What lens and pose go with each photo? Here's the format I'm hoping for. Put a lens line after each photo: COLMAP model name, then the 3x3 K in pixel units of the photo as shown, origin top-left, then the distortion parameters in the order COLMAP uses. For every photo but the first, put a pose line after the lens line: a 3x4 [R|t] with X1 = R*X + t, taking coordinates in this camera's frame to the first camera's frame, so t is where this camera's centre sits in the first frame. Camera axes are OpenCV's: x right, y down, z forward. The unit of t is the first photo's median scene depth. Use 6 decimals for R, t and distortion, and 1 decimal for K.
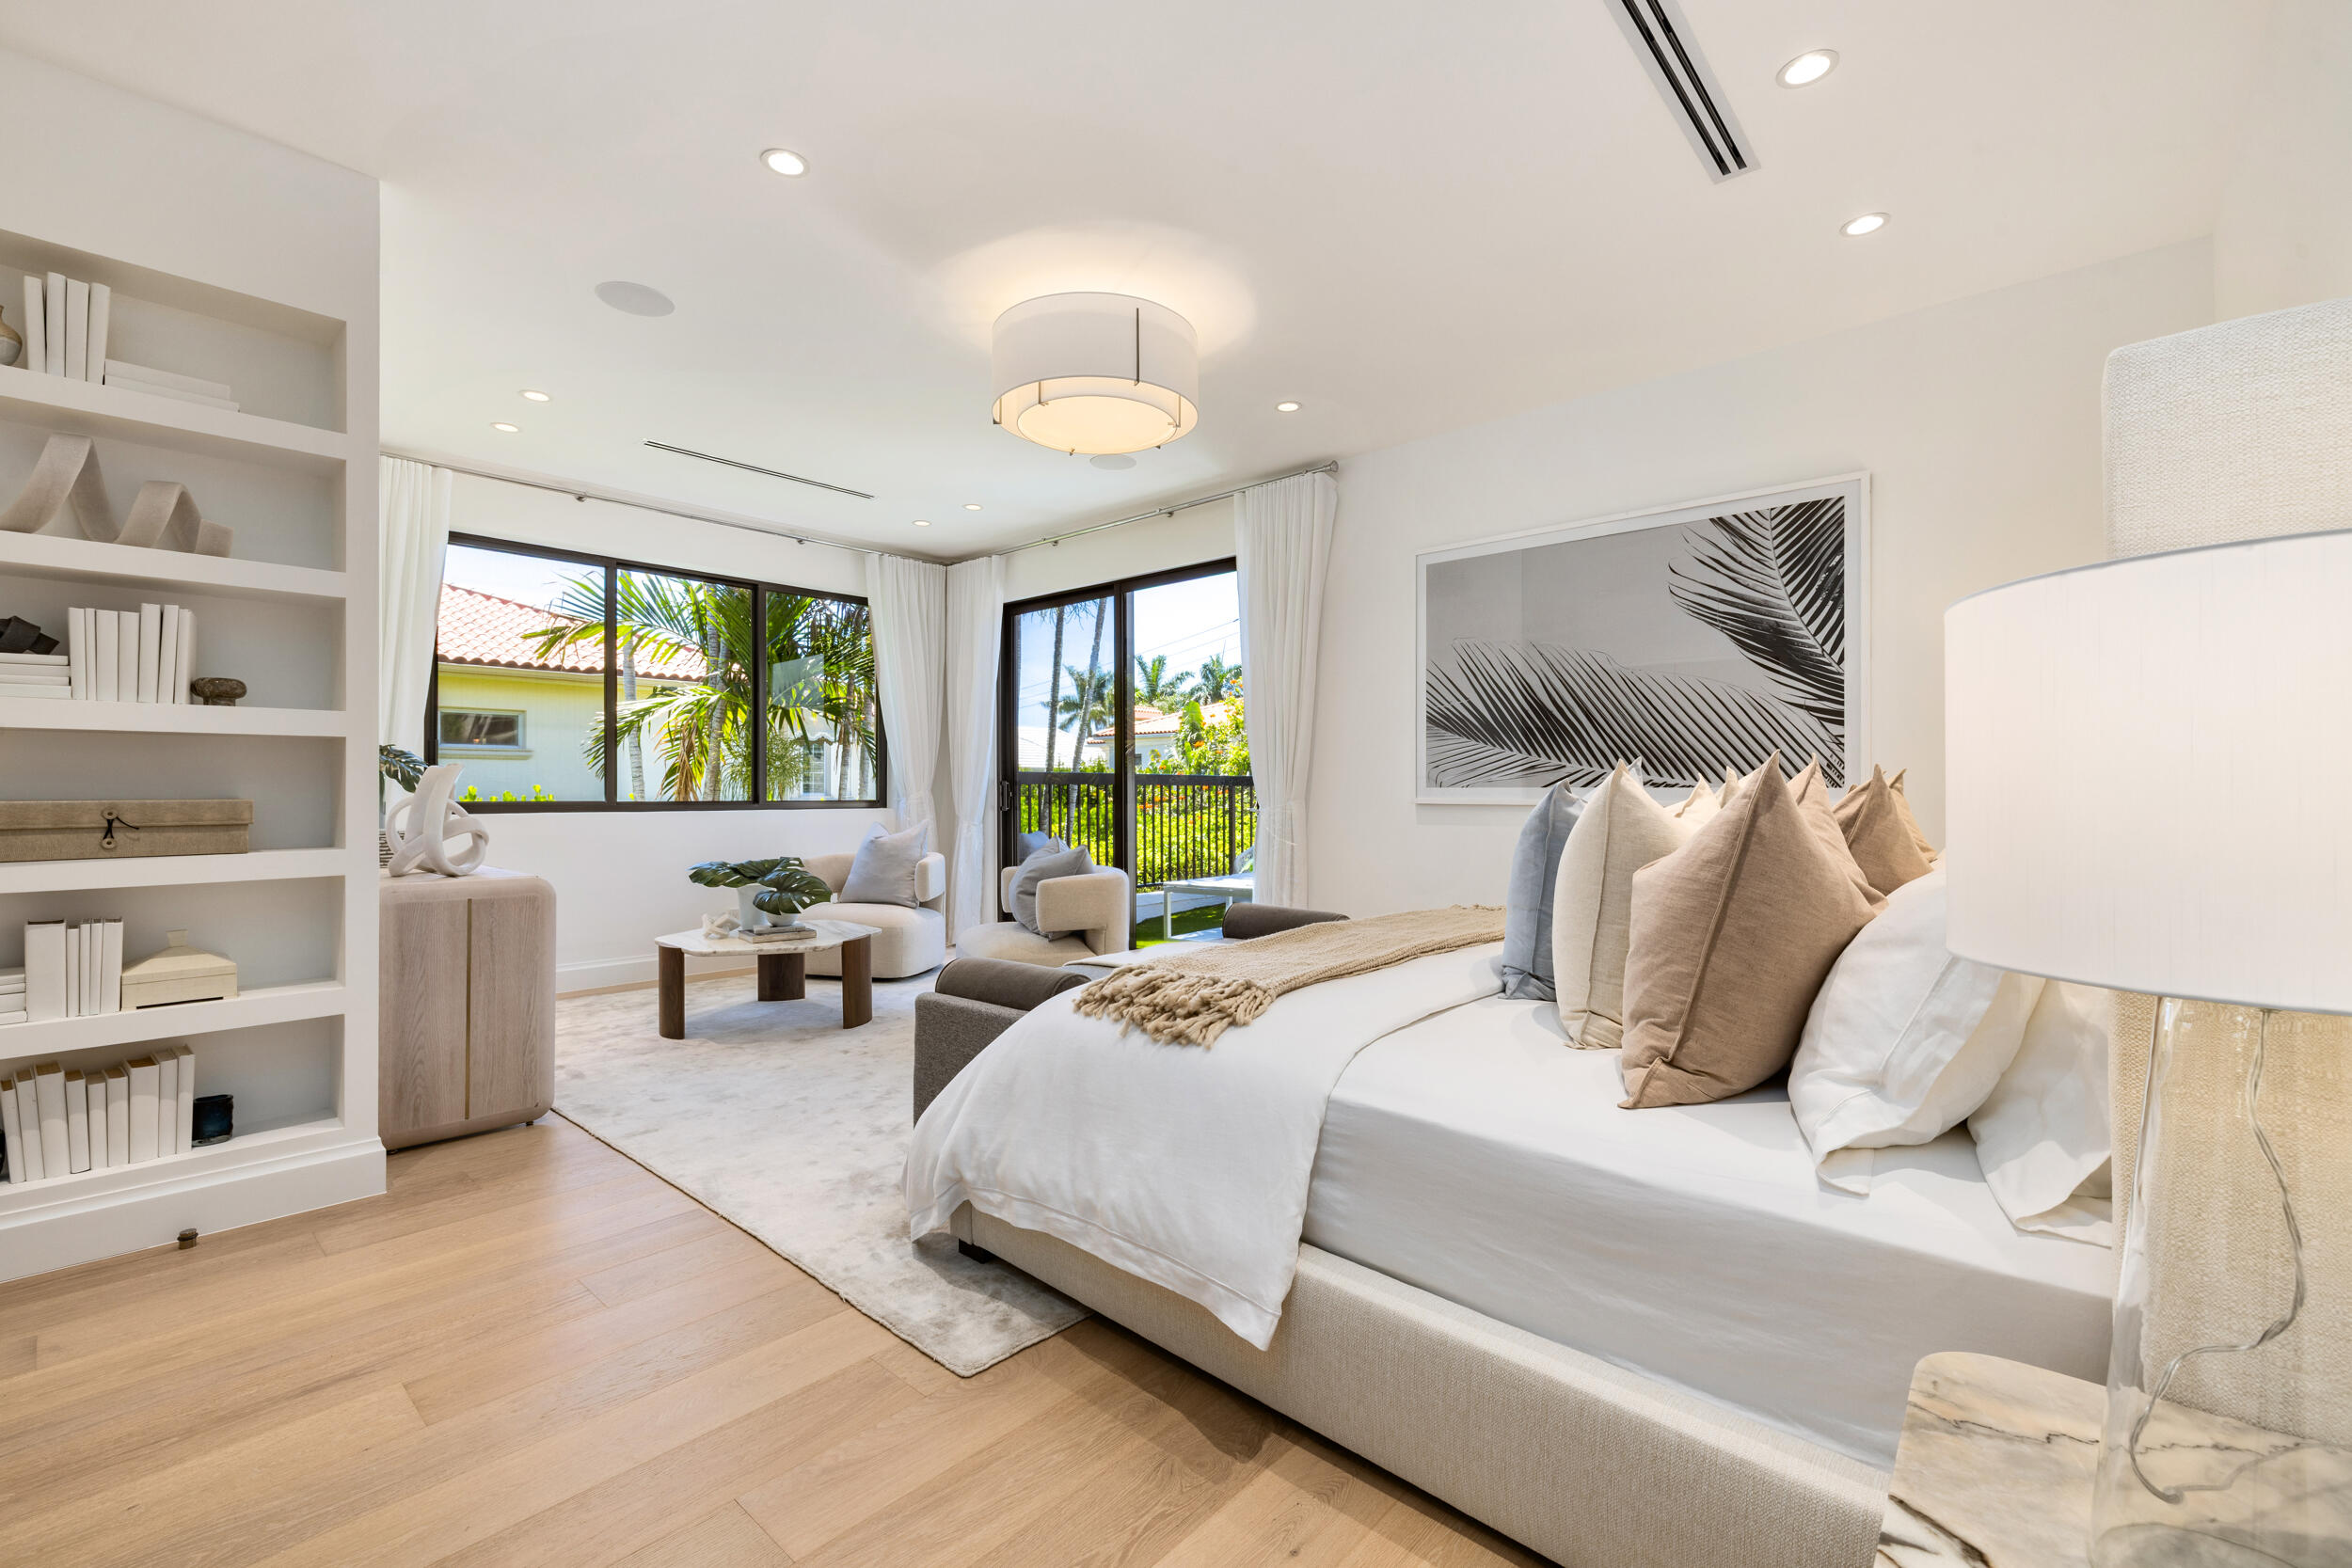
lens RADIAL K [[989.9, 0, 1169.6], [0, 989.9, 795.0], [0, 0, 1]] dist [-0.001108, 0.000051]
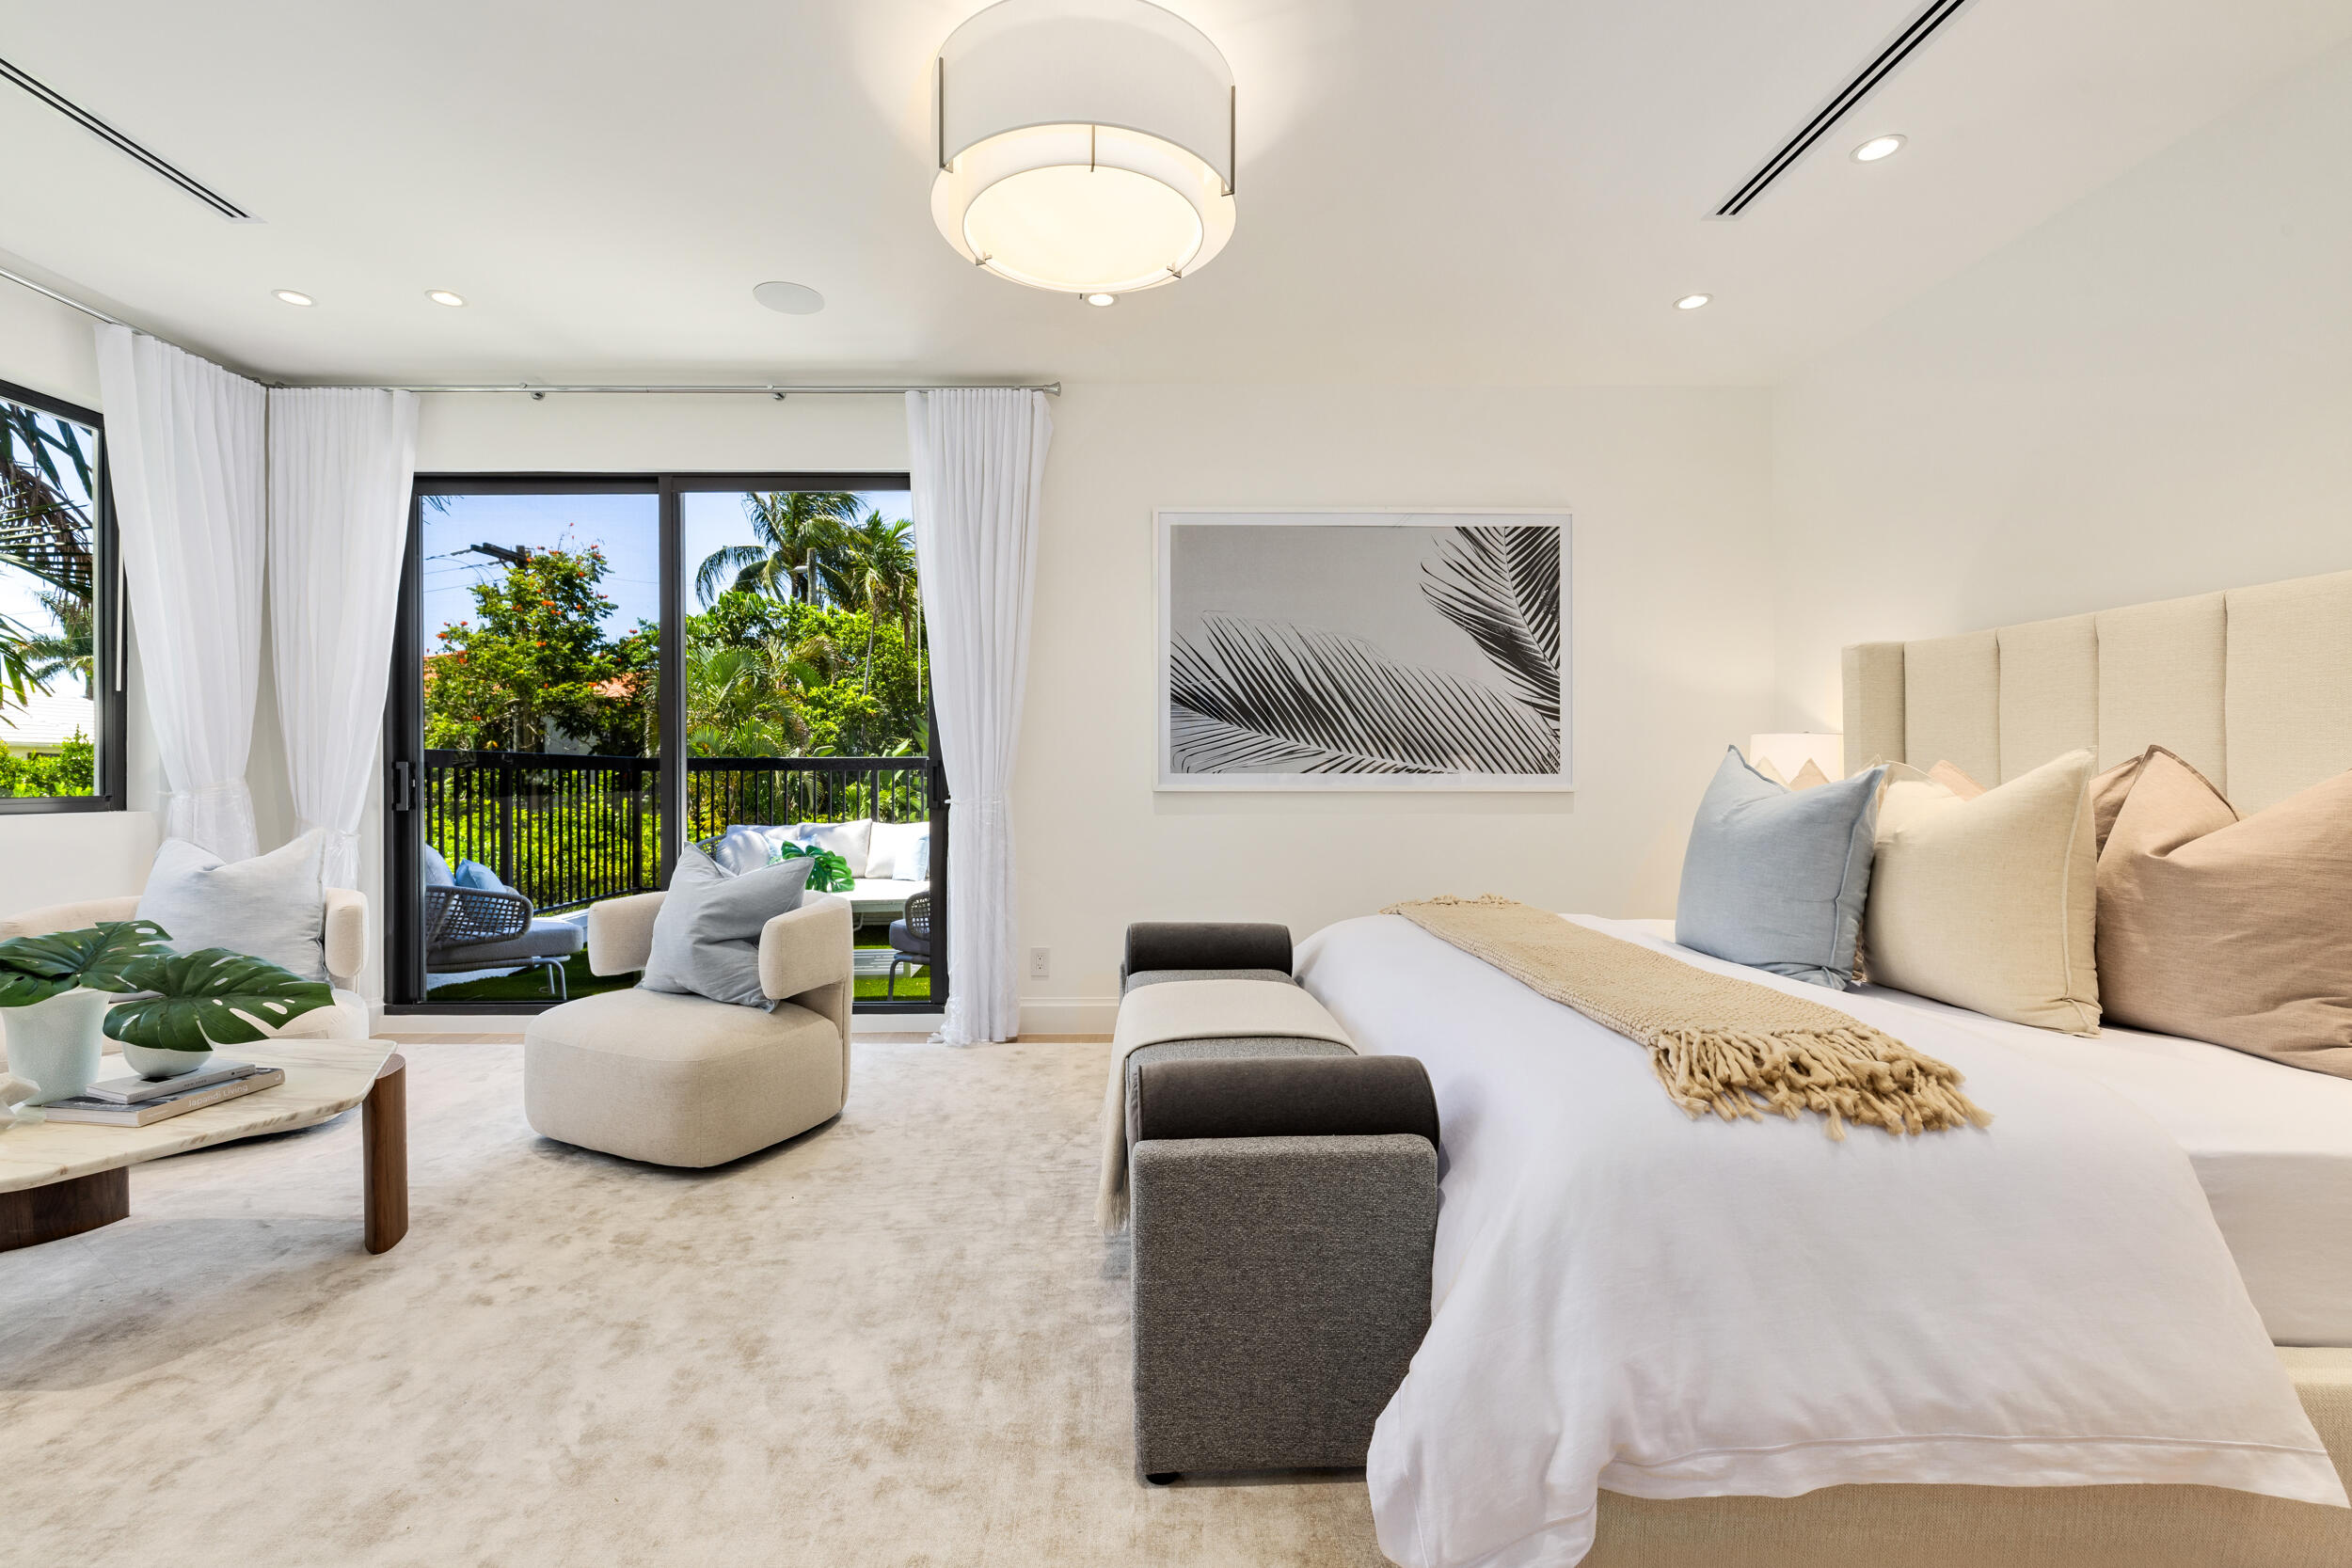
lens RADIAL K [[998.9, 0, 1129.3], [0, 998.9, 771.2], [0, 0, 1]] dist [0.000762, 0.000227]
pose [[0.735922, 0.002533, 0.677062, -0.460305], [0.003914, 0.999960, -0.007996, -0.002737], [-0.677055, 0.008535, 0.735883, 0.434350]]
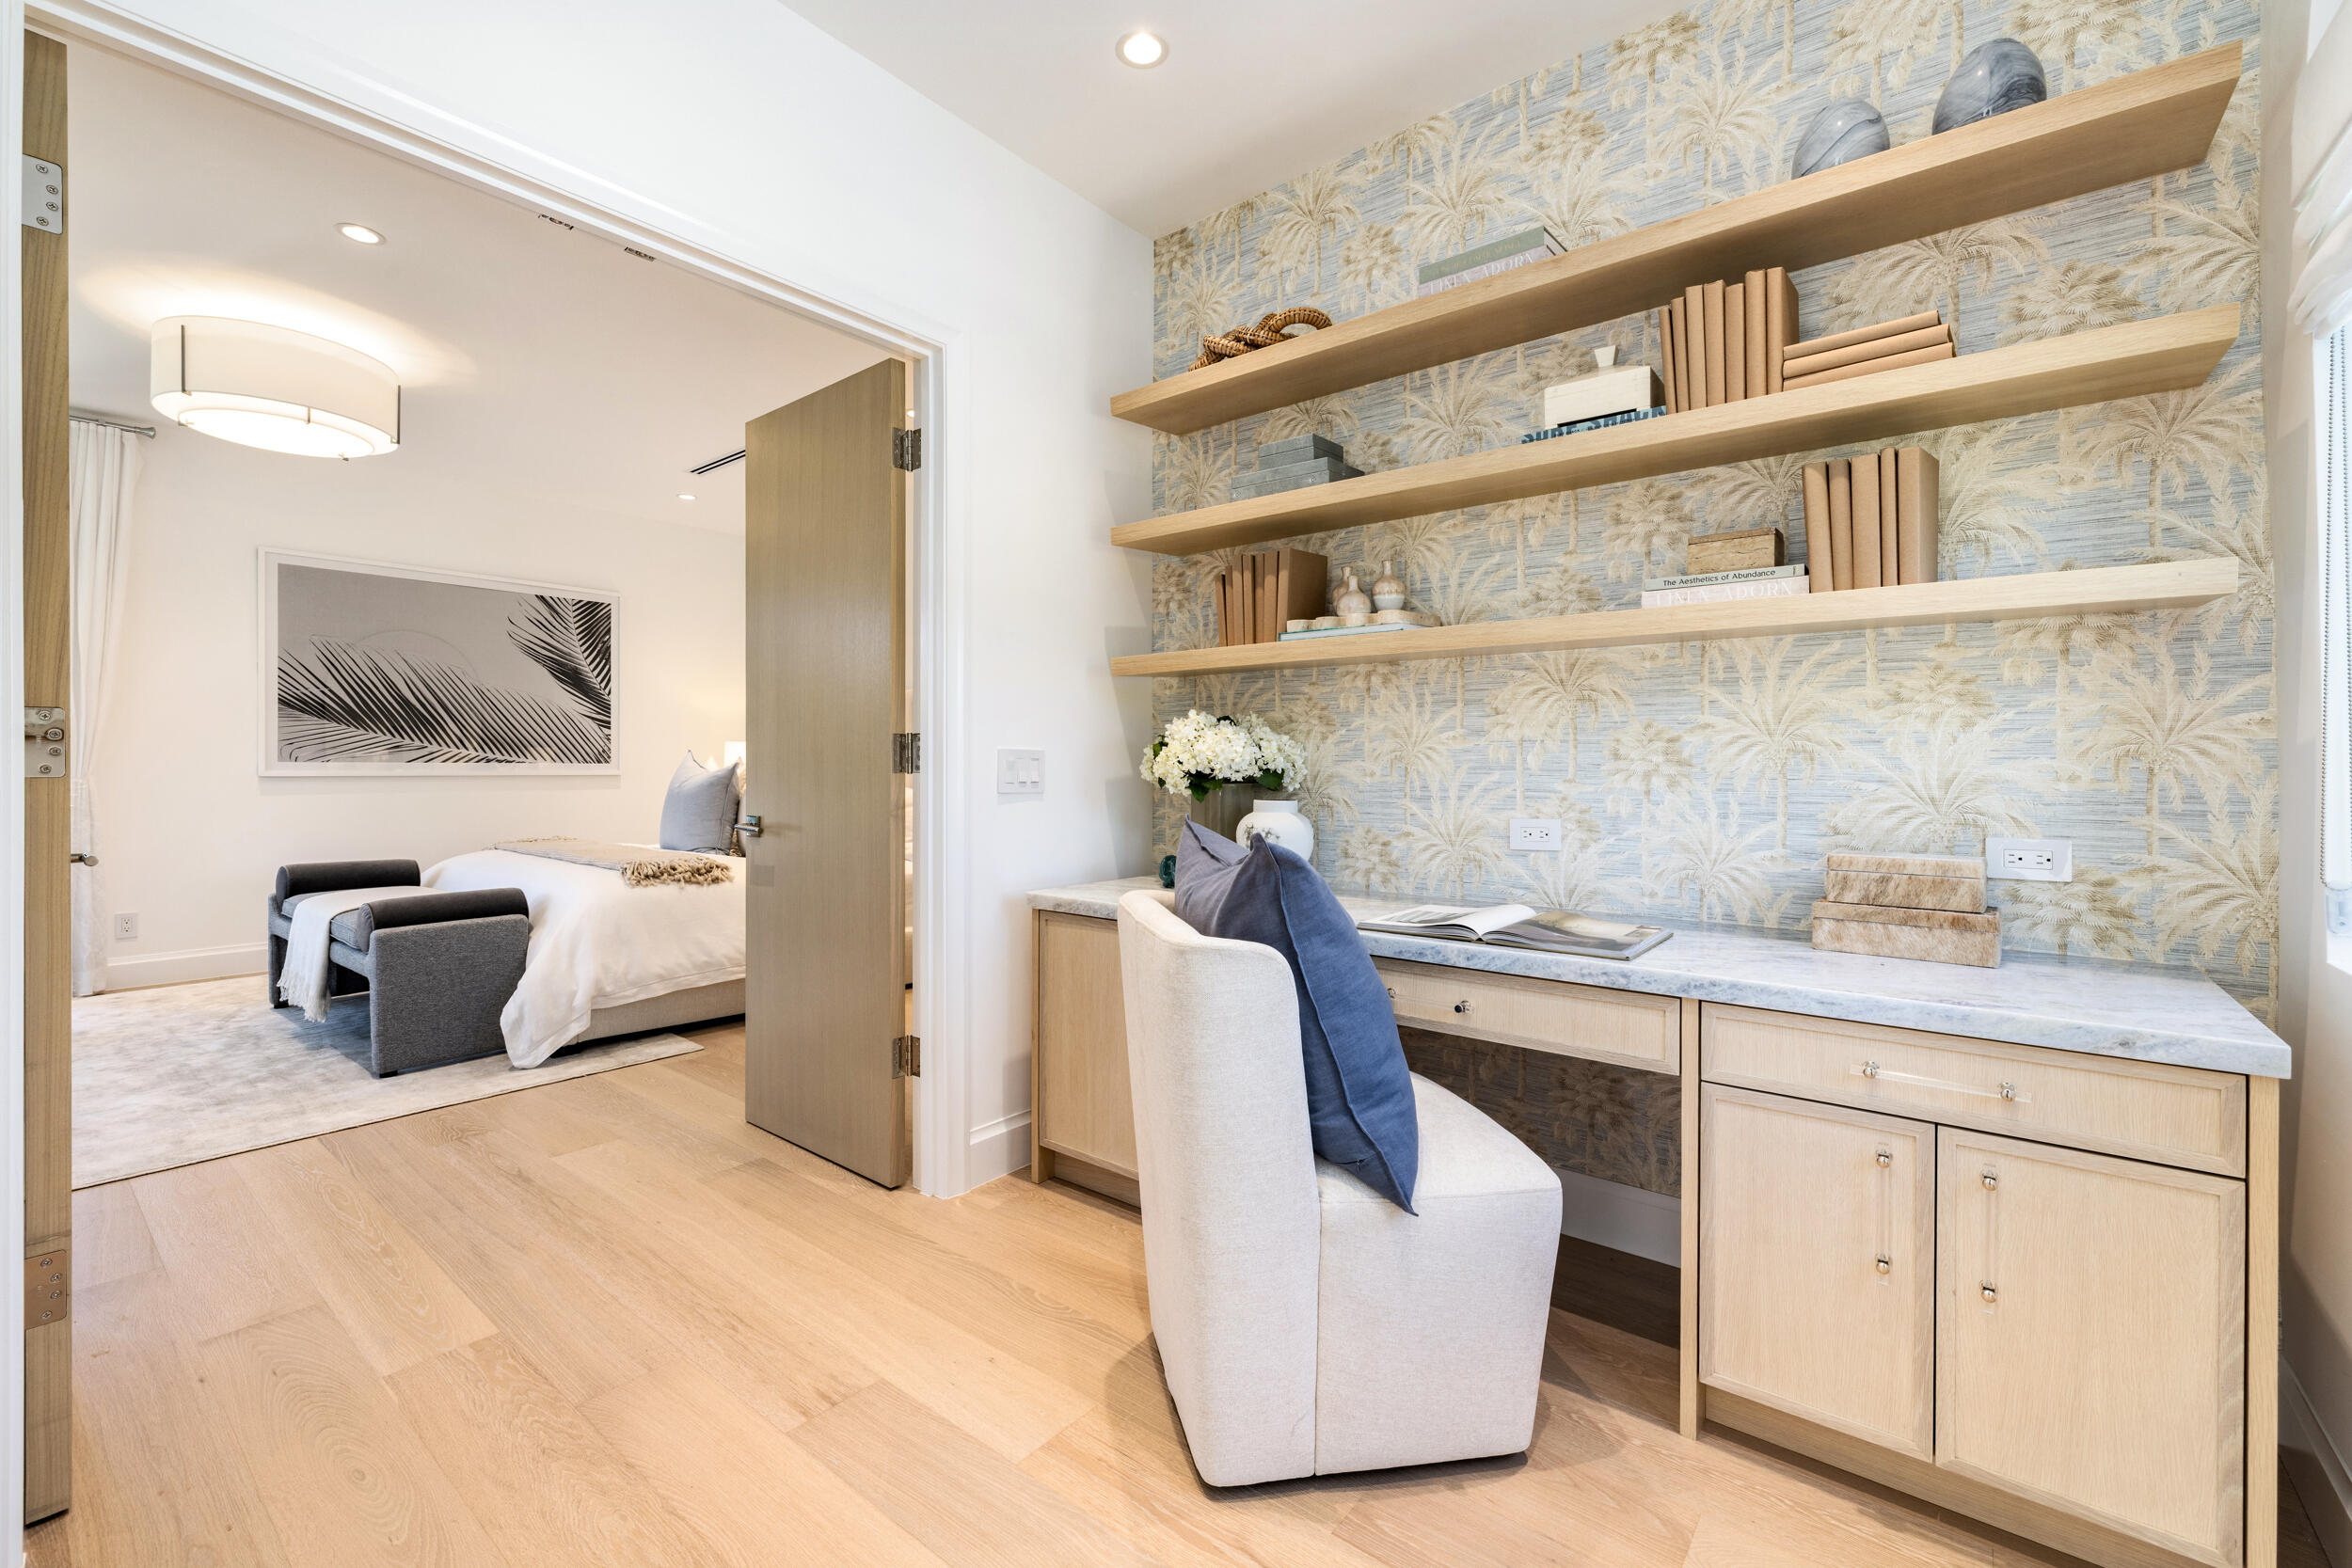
lens RADIAL K [[1000.8, 0, 1174.7], [0, 1000.8, 773.6], [0, 0, 1]] dist [0.001195, 0.000551]
pose [[-0.058529, -0.008562, 0.998249, -1.126914], [0.001743, 0.999961, 0.008679, -0.002633], [-0.998284, 0.002248, -0.058511, 0.063787]]
